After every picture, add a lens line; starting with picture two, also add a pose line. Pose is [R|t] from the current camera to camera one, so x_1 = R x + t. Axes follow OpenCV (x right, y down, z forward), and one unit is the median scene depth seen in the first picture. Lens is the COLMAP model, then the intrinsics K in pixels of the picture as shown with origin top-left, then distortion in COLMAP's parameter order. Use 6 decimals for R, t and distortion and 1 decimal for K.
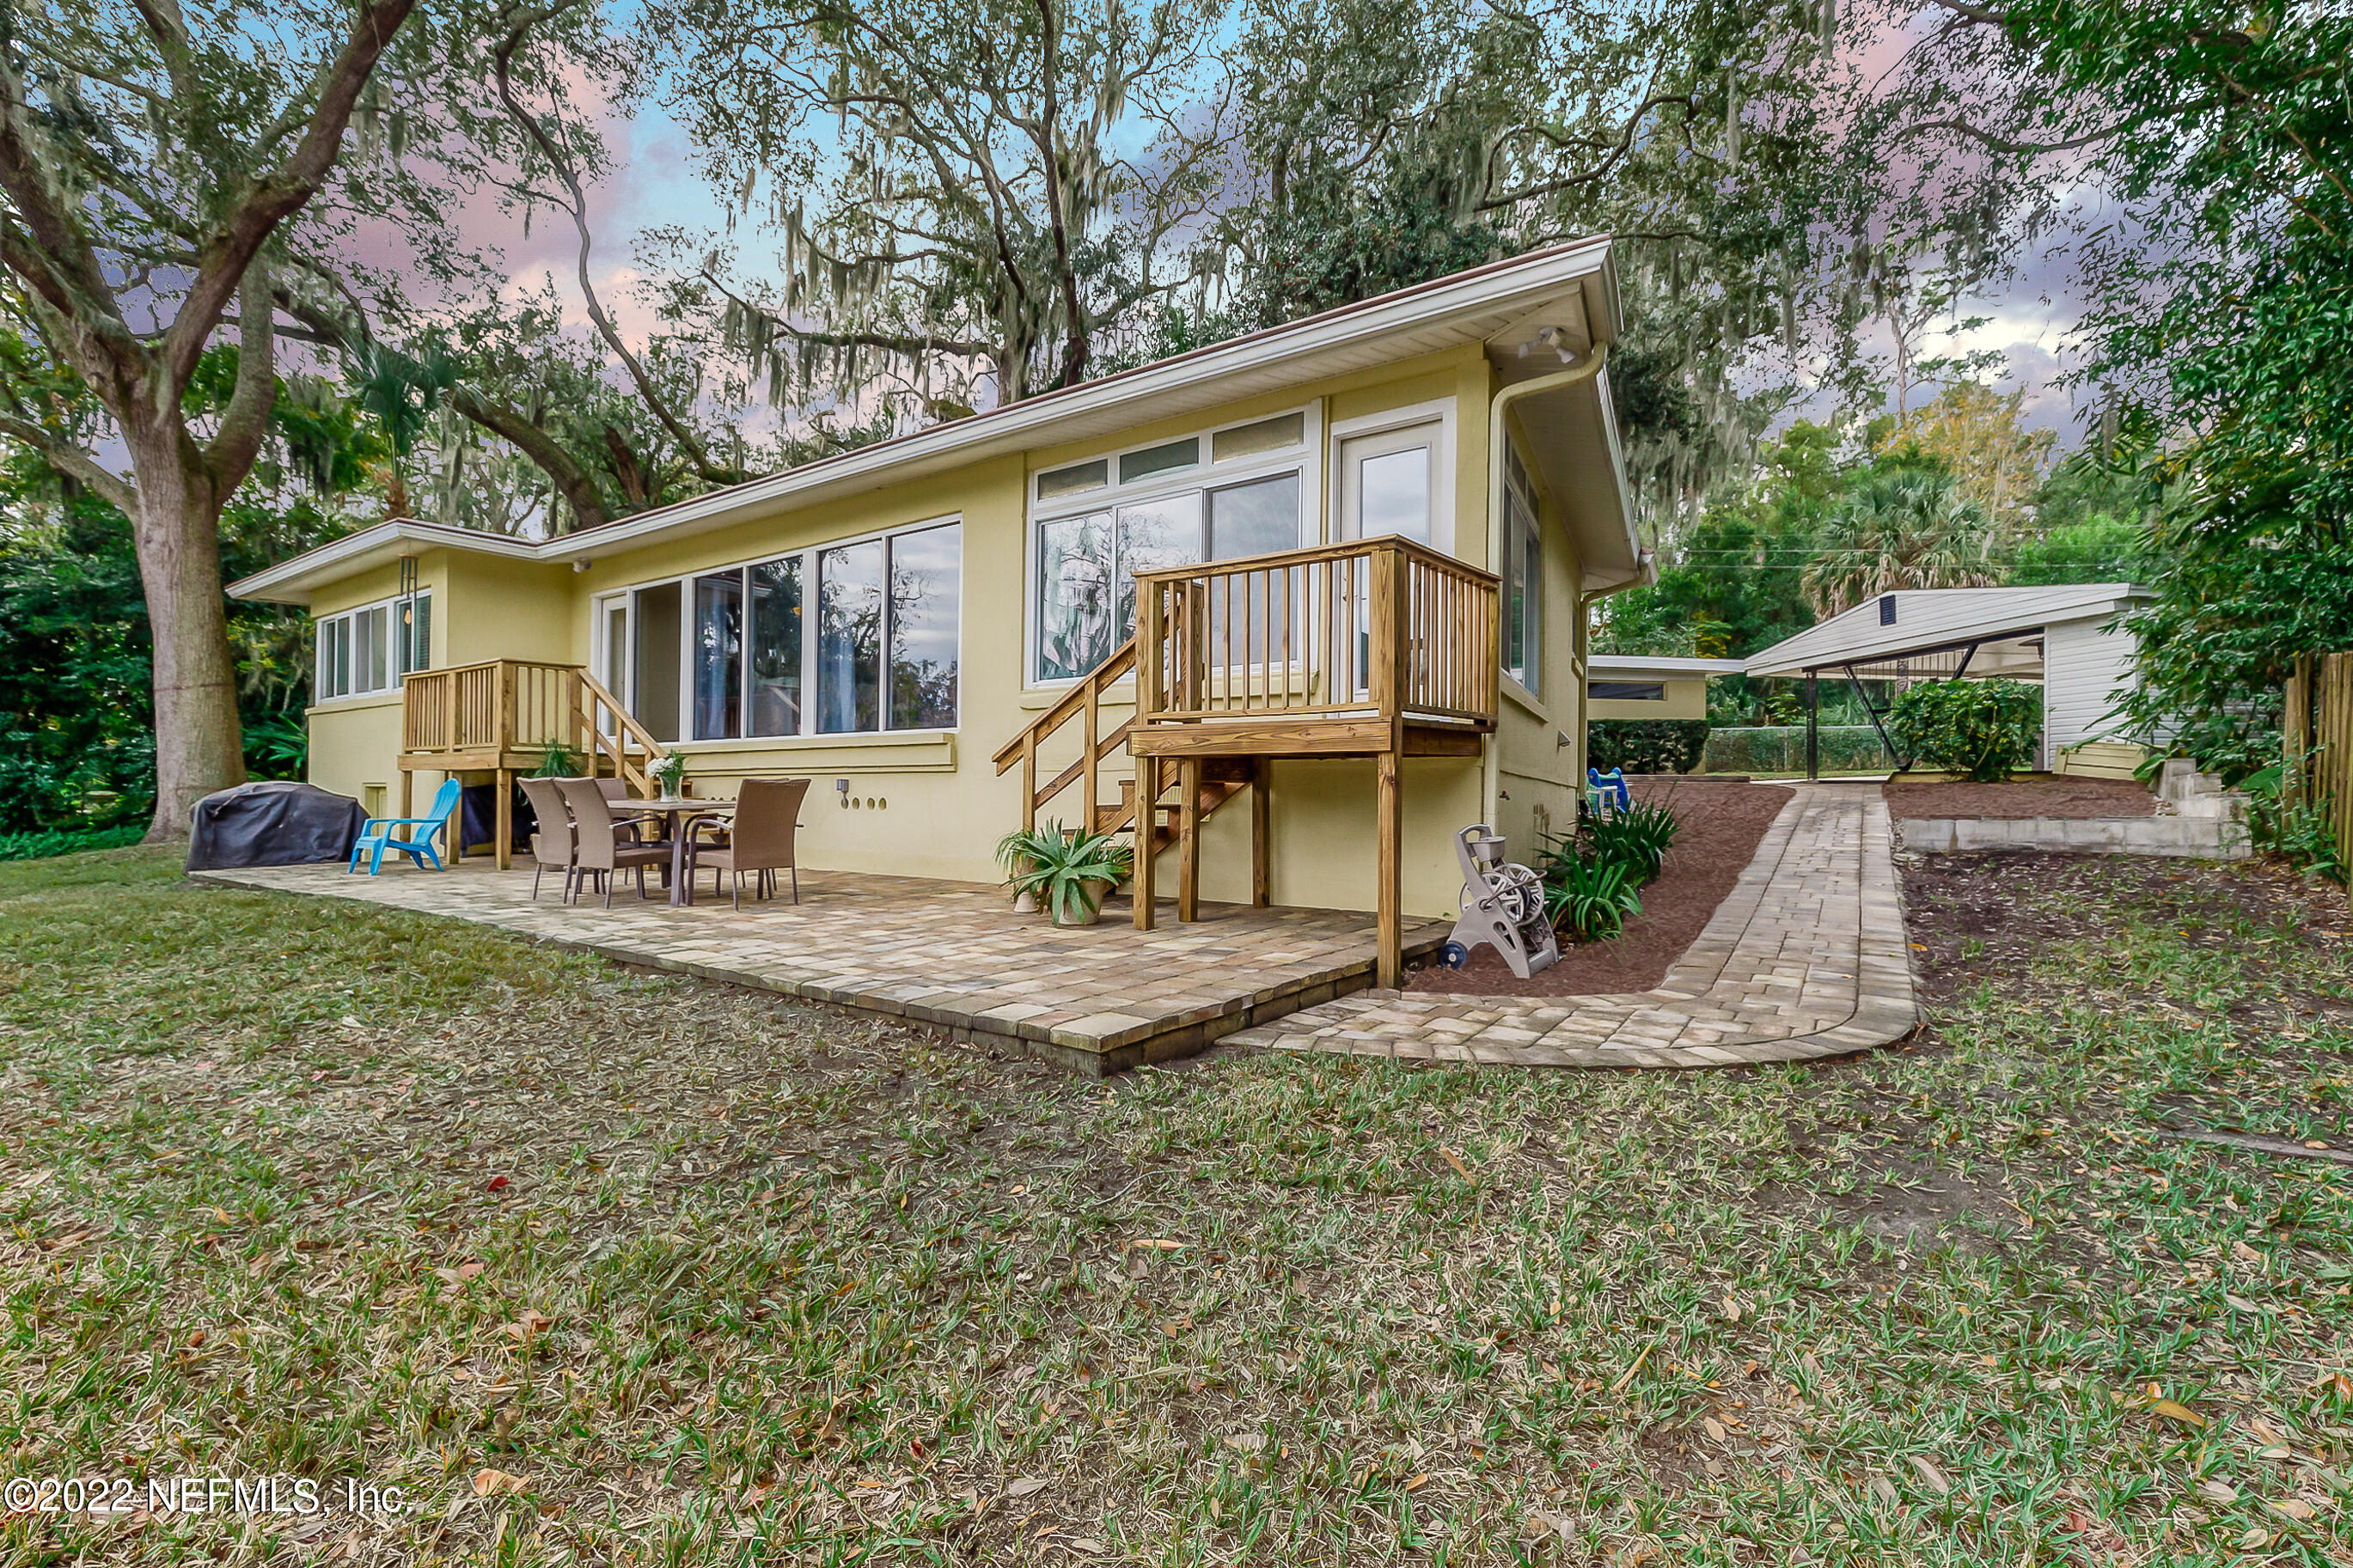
lens RADIAL K [[1054.0, 0, 1172.4], [0, 1054.0, 778.6], [0, 0, 1]] dist [0.001159, -0.000612]
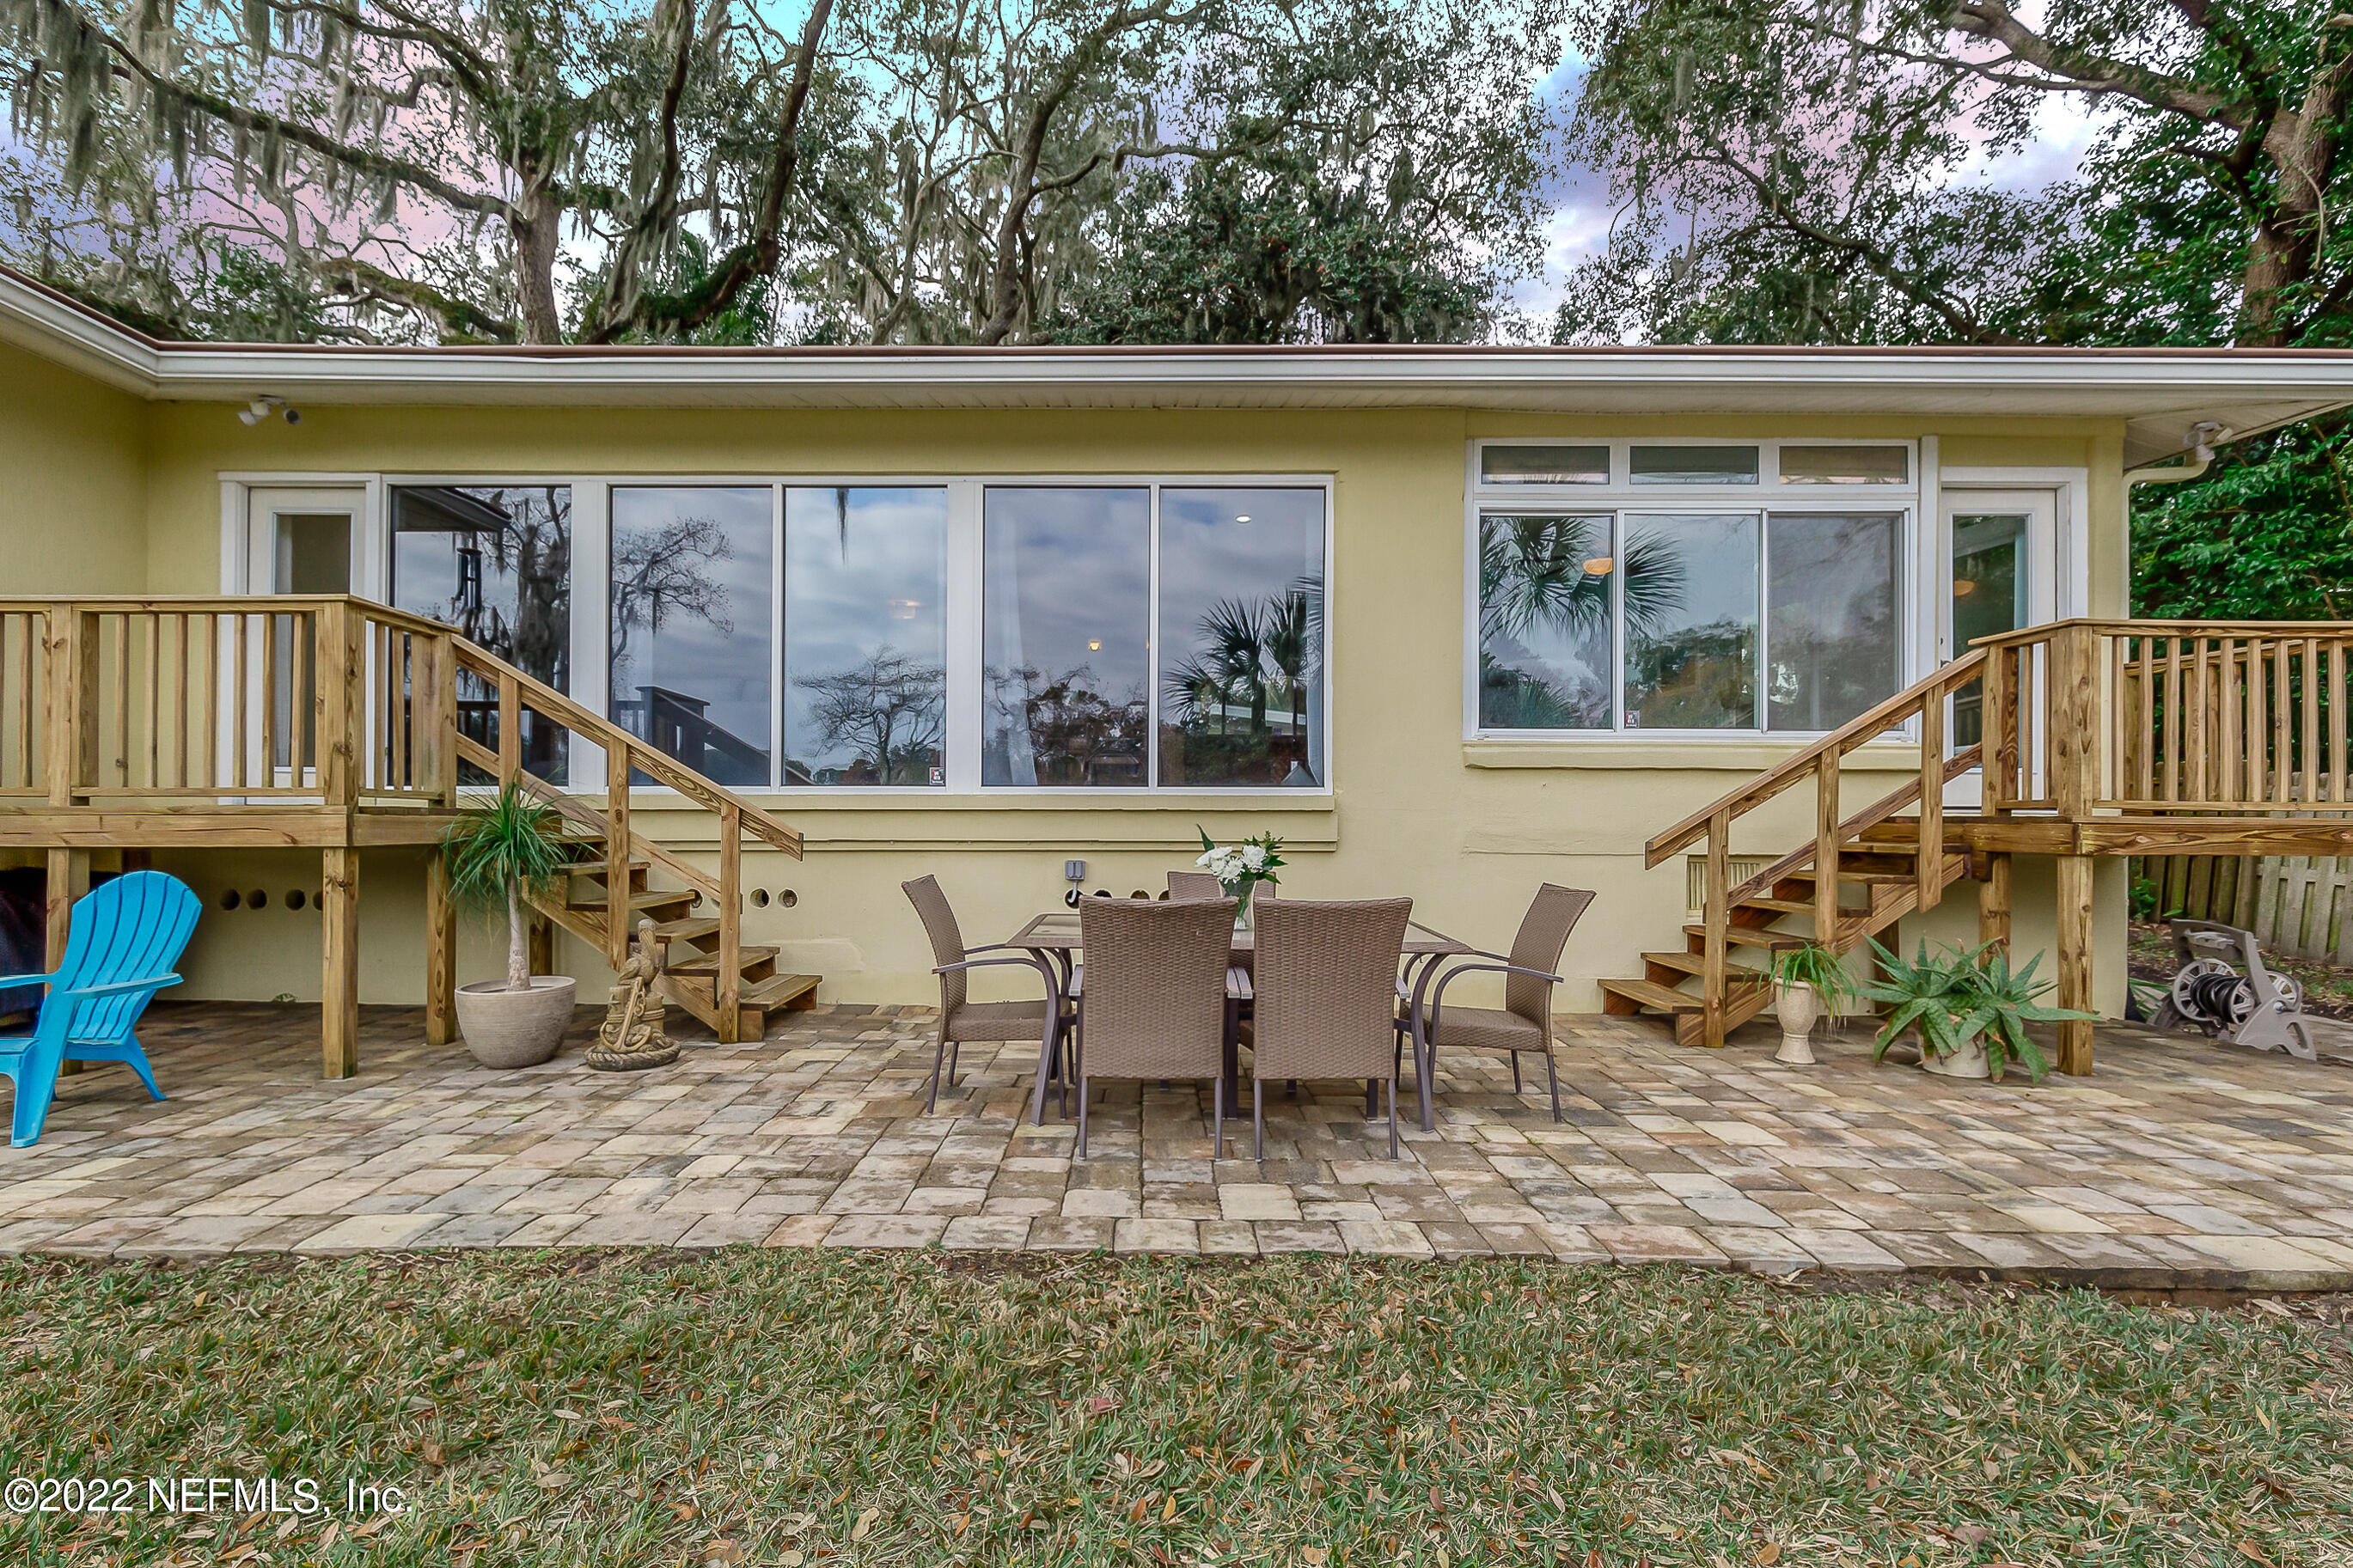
lens RADIAL K [[1044.8, 0, 1169.8], [0, 1044.8, 792.9], [0, 0, 1]] dist [0.002285, 0.000190]
pose [[0.781750, 0.007485, 0.623547, -0.738263], [0.008310, 0.999714, -0.022420, -0.034743], [-0.623536, 0.022708, 0.781465, 0.573547]]
